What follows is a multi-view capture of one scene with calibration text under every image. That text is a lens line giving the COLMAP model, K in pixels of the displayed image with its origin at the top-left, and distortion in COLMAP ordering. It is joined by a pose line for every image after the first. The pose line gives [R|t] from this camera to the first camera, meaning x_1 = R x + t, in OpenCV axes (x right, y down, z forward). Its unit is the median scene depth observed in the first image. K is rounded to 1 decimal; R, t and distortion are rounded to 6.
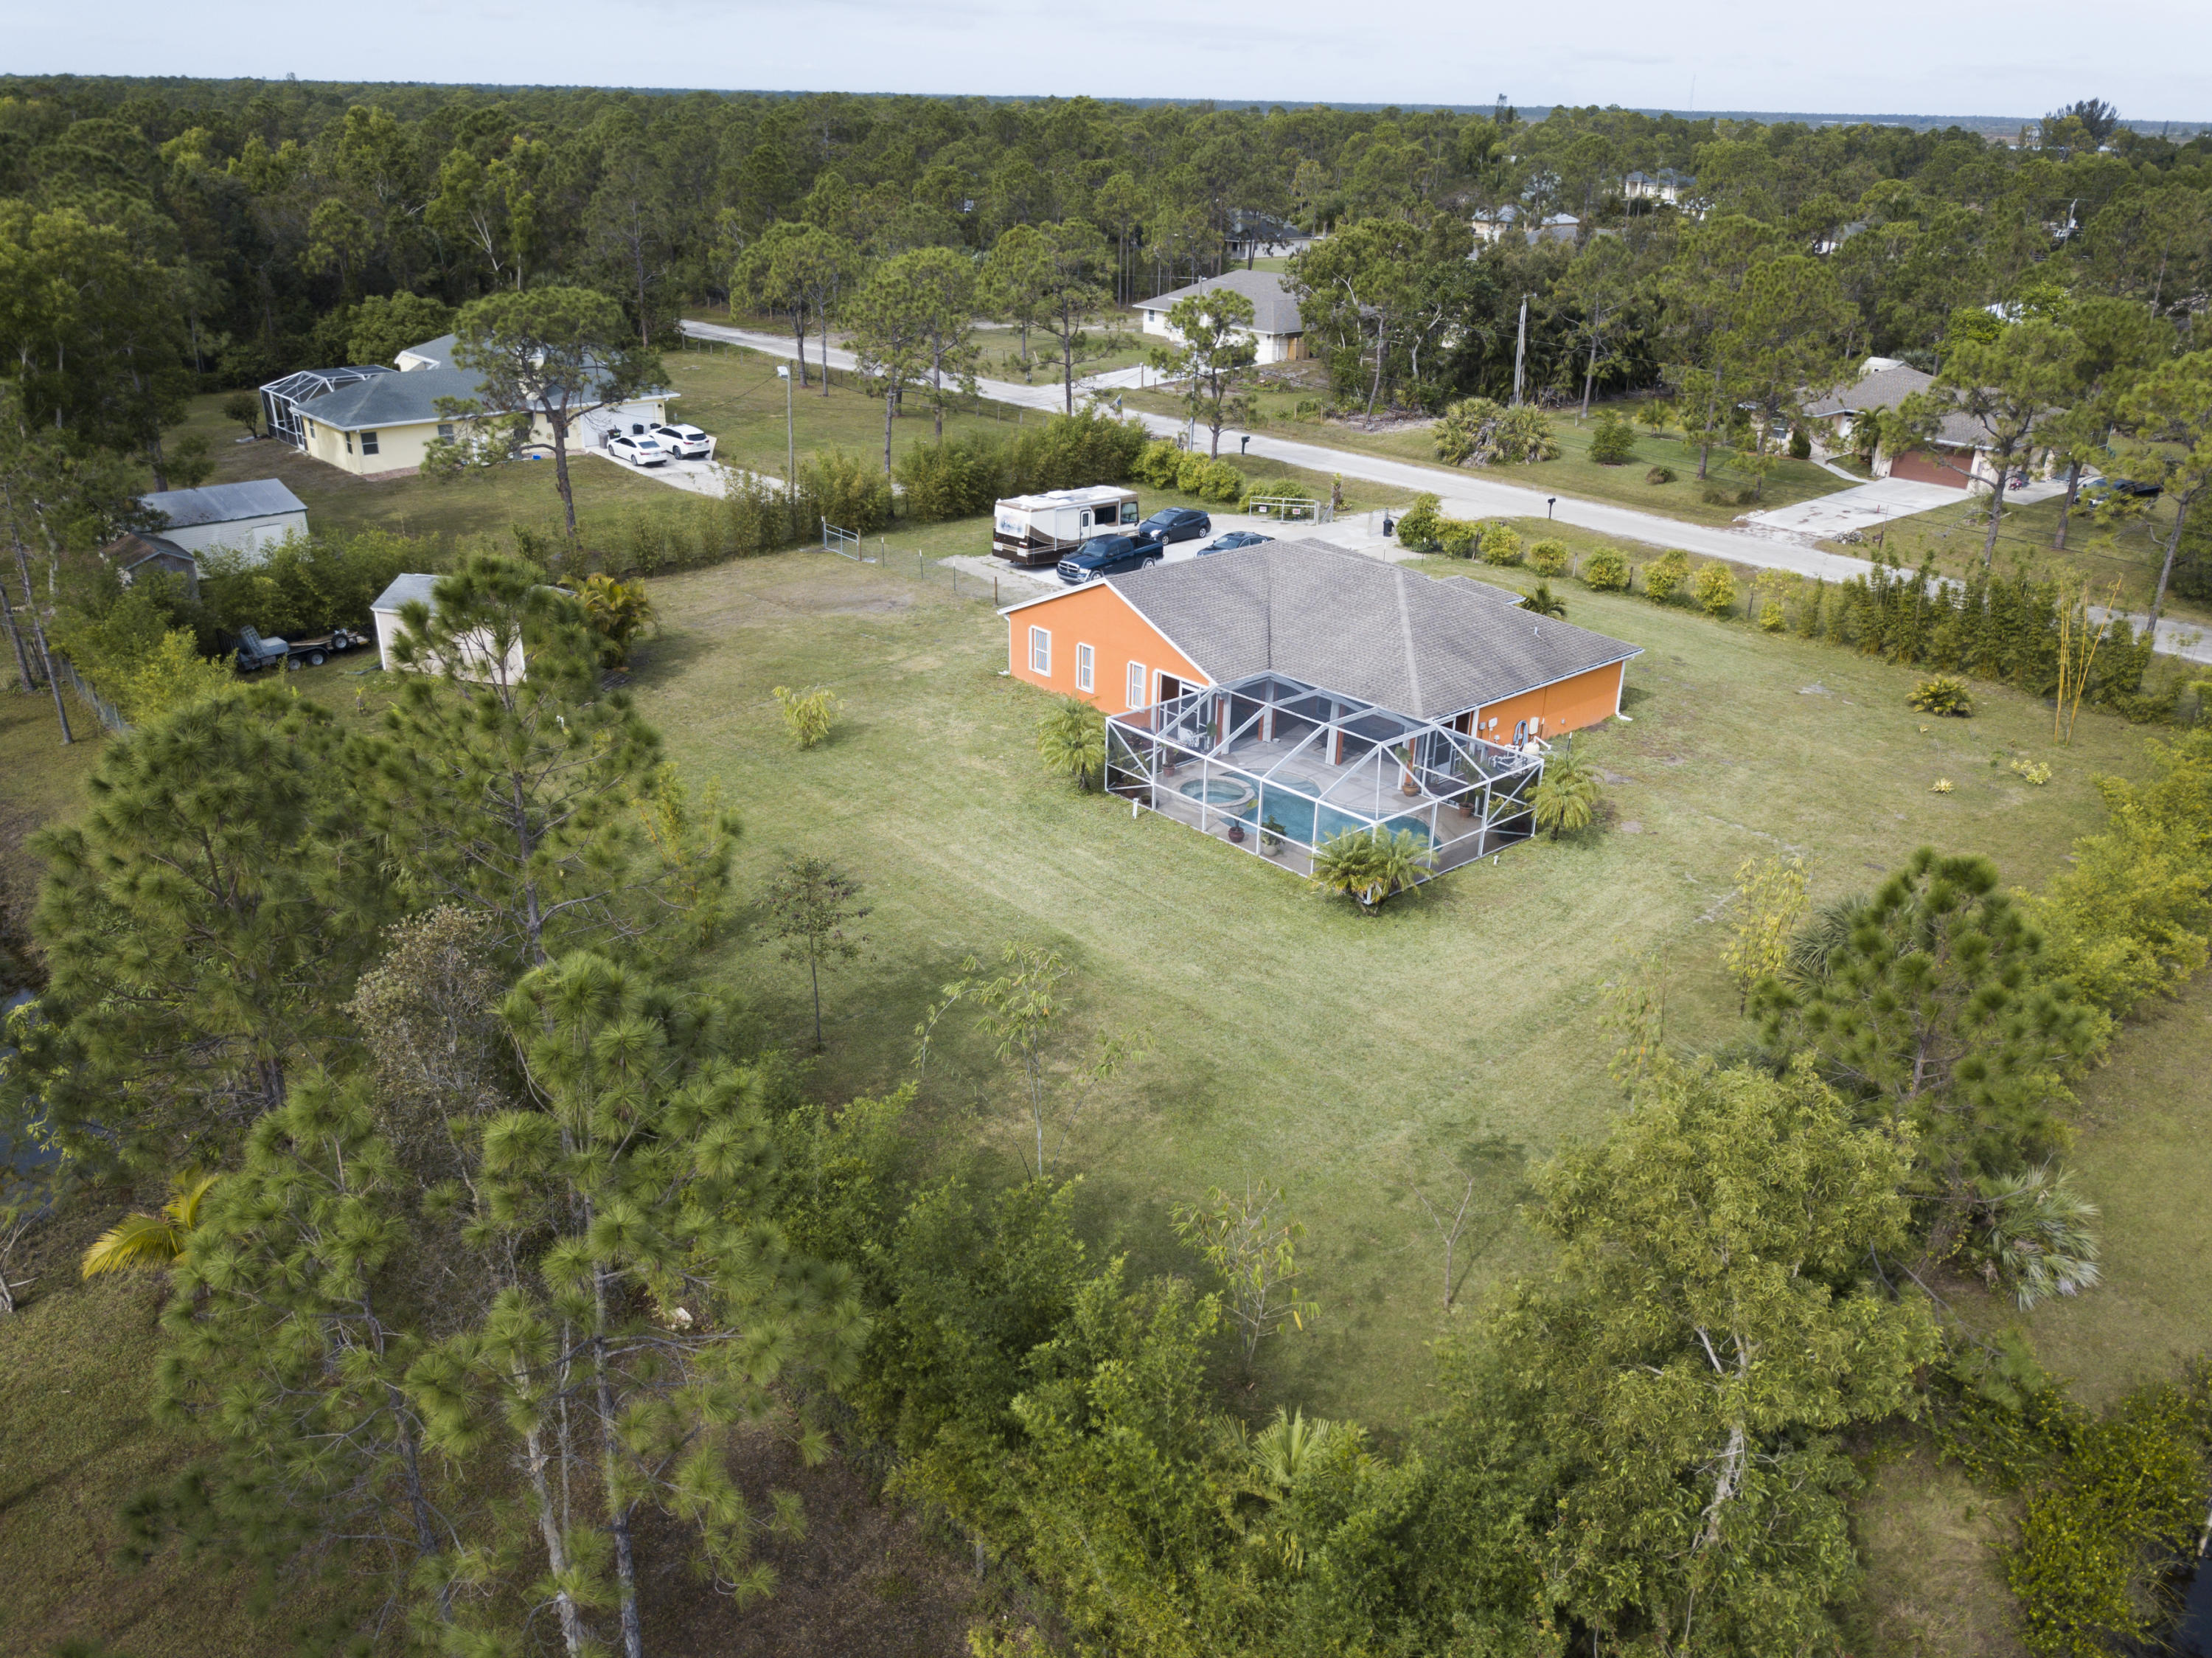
lens RADIAL K [[1693.3, 0, 1074.7], [0, 1693.3, 831.3], [0, 0, 1]] dist [0.096928, -0.302947]
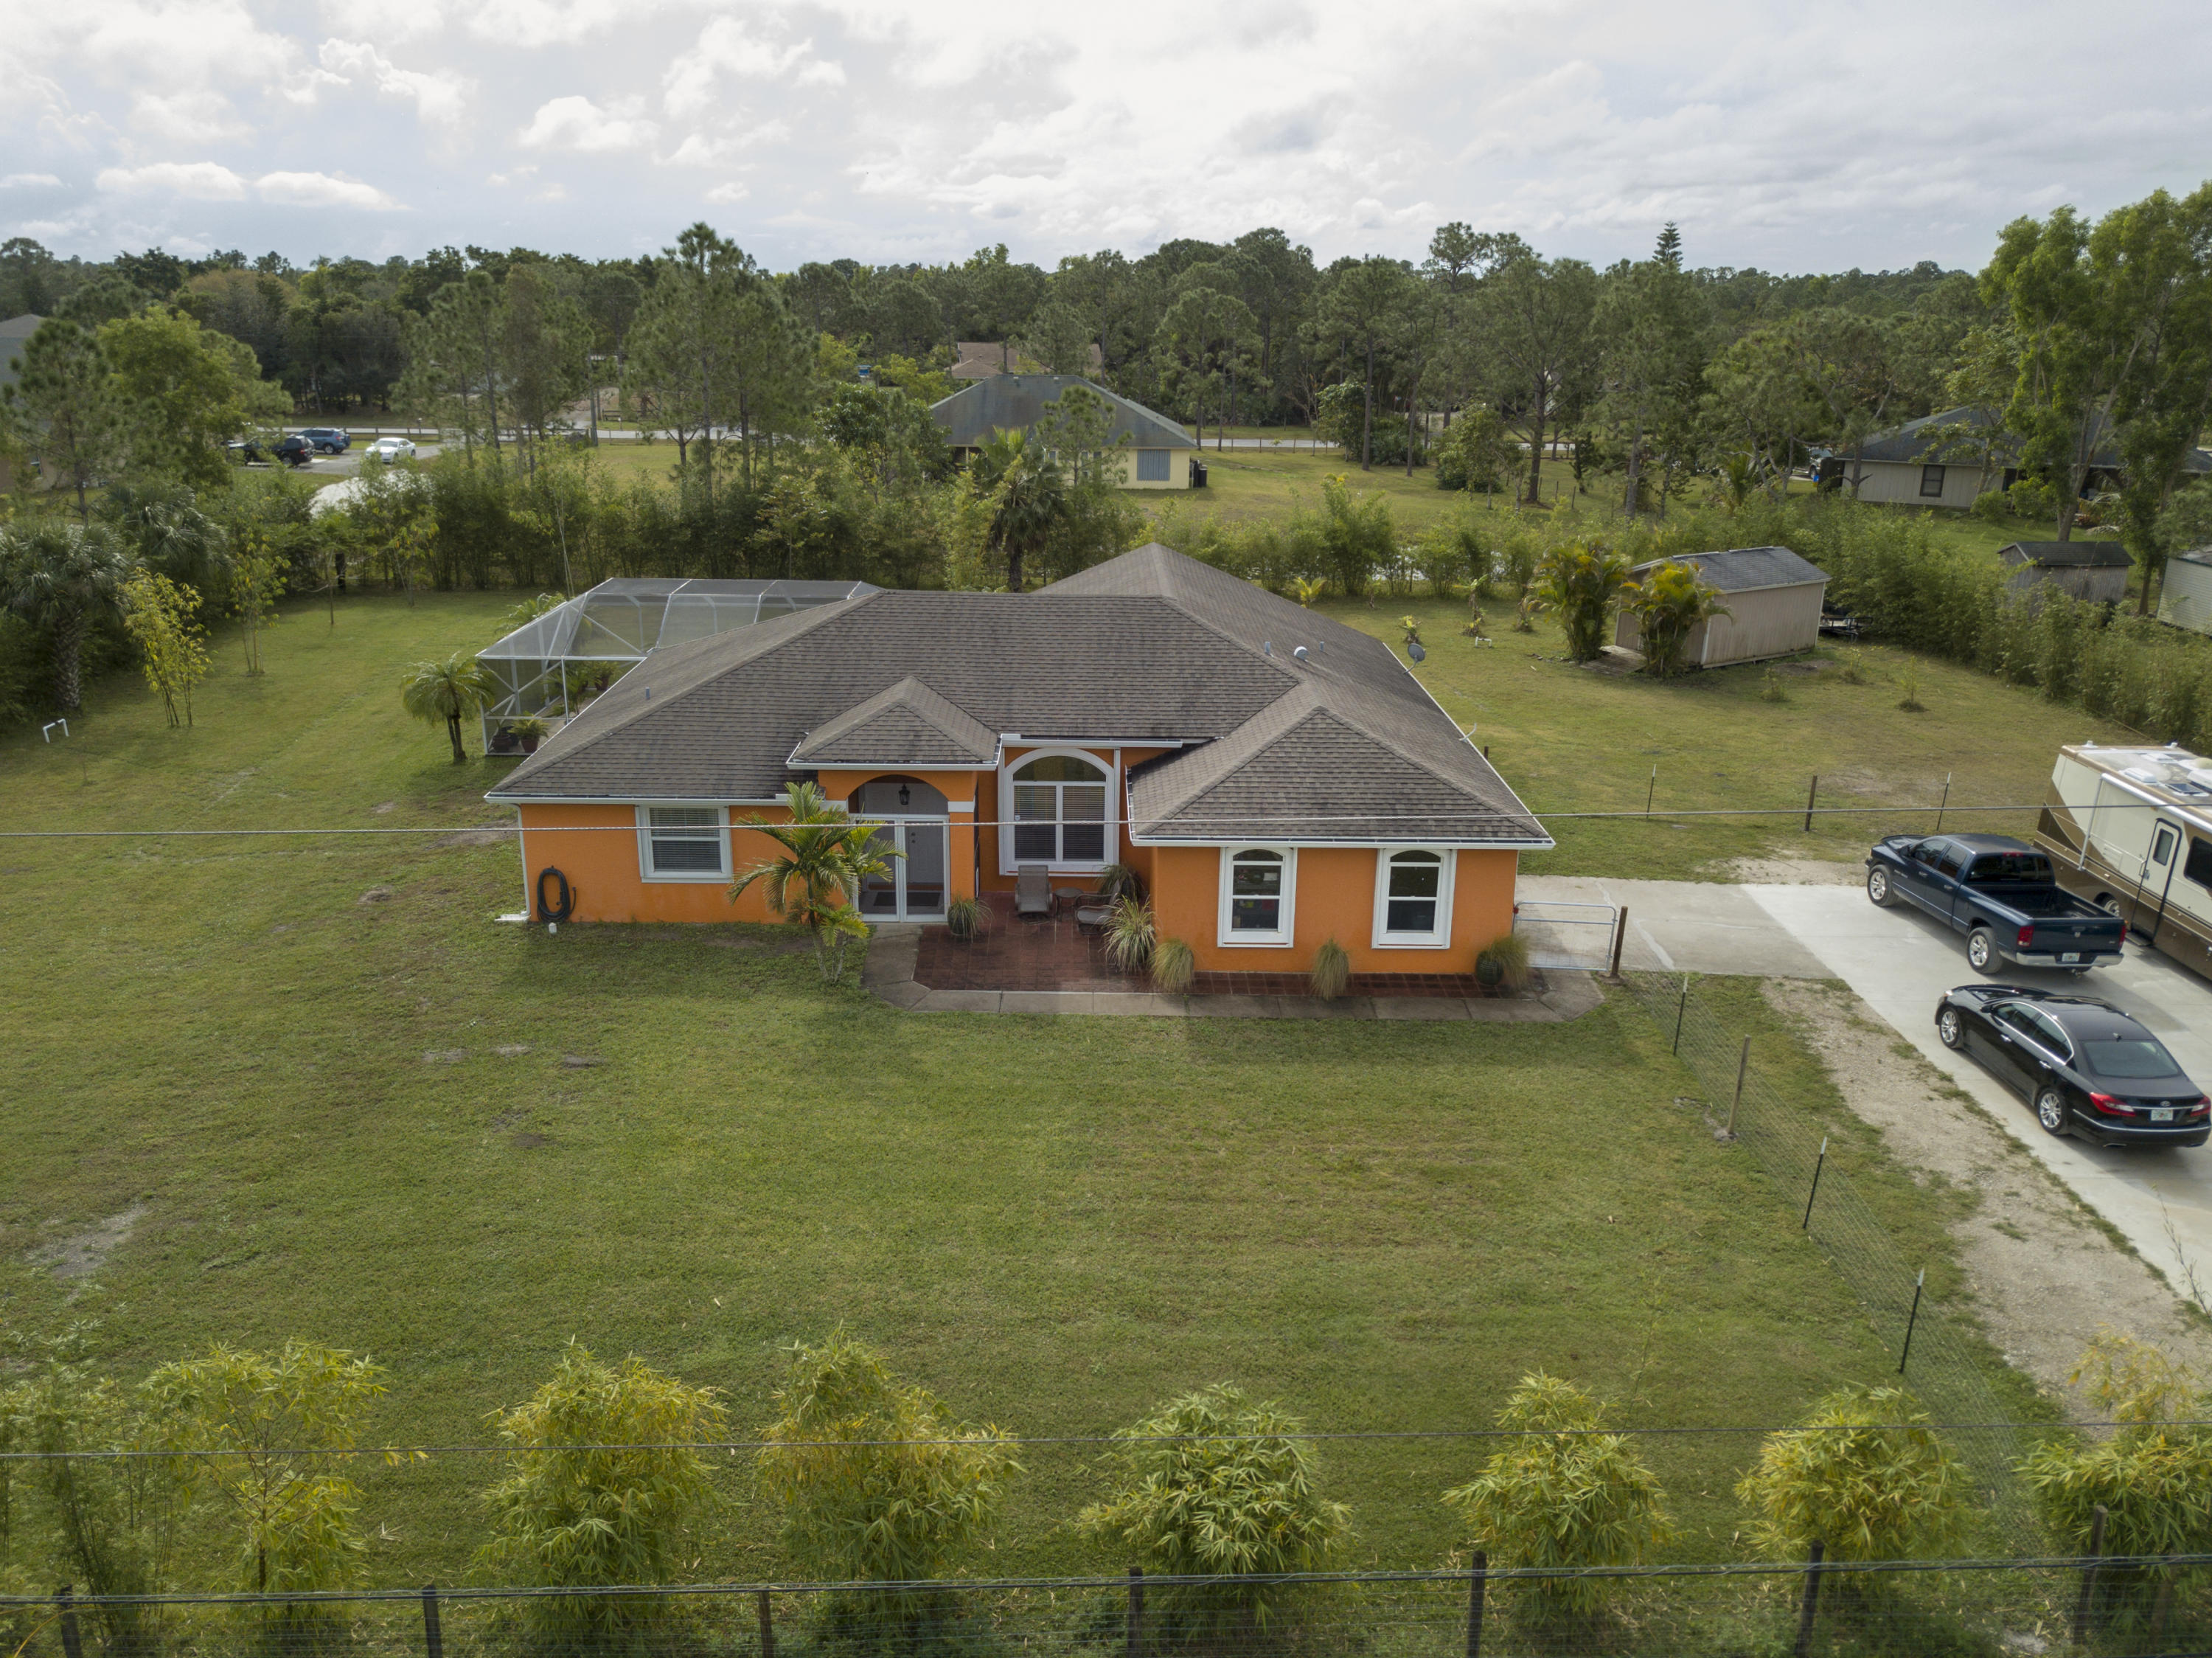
lens RADIAL K [[1631.3, 0, 1106.0], [0, 1631.3, 829.0], [0, 0, 1]] dist [0.008402, -0.008410]
pose [[-0.637491, 0.217368, -0.739159, 0.580151], [-0.323644, 0.795076, 0.512941, -0.404940], [0.699185, 0.566220, -0.436504, 1.350685]]
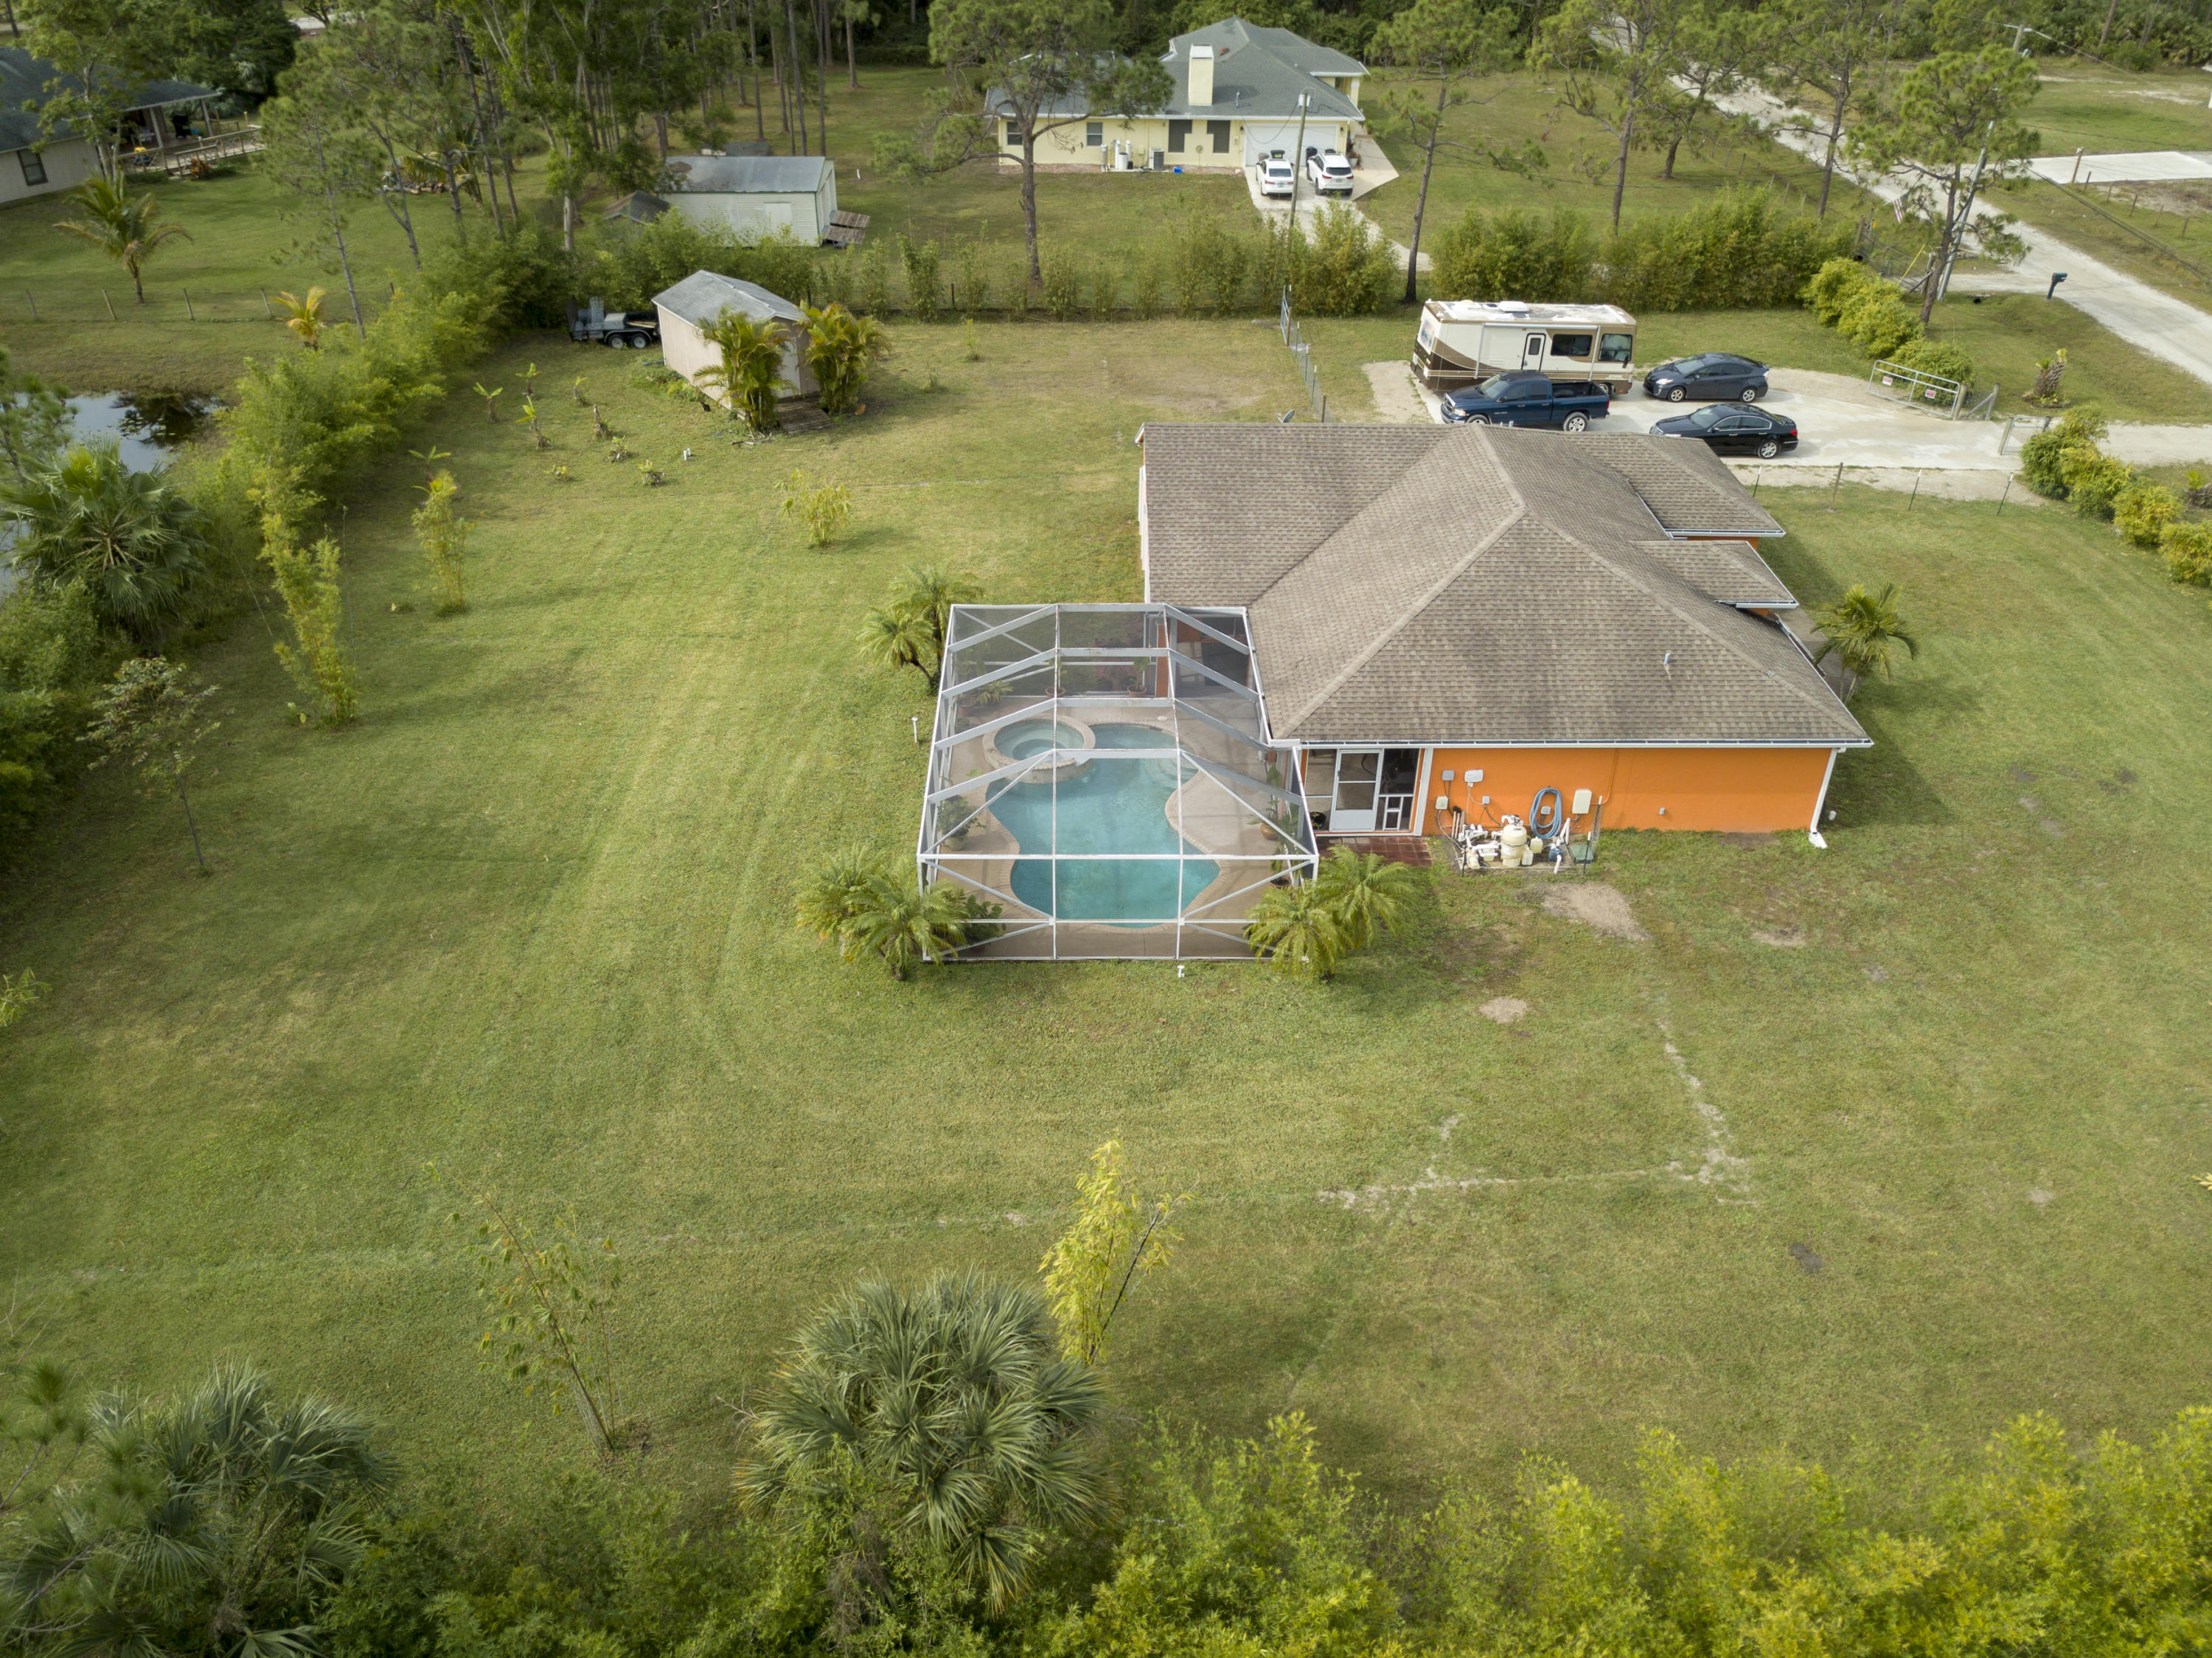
lens RADIAL K [[1711.4, 0, 1106.0], [0, 1711.4, 829.0], [0, 0, 1]] dist [-0.005841, -0.003162]
pose [[0.766298, 0.339848, -0.545243, 0.468441], [-0.253319, 0.939716, 0.229702, -0.148485], [0.590438, -0.037900, 0.806193, 0.374862]]
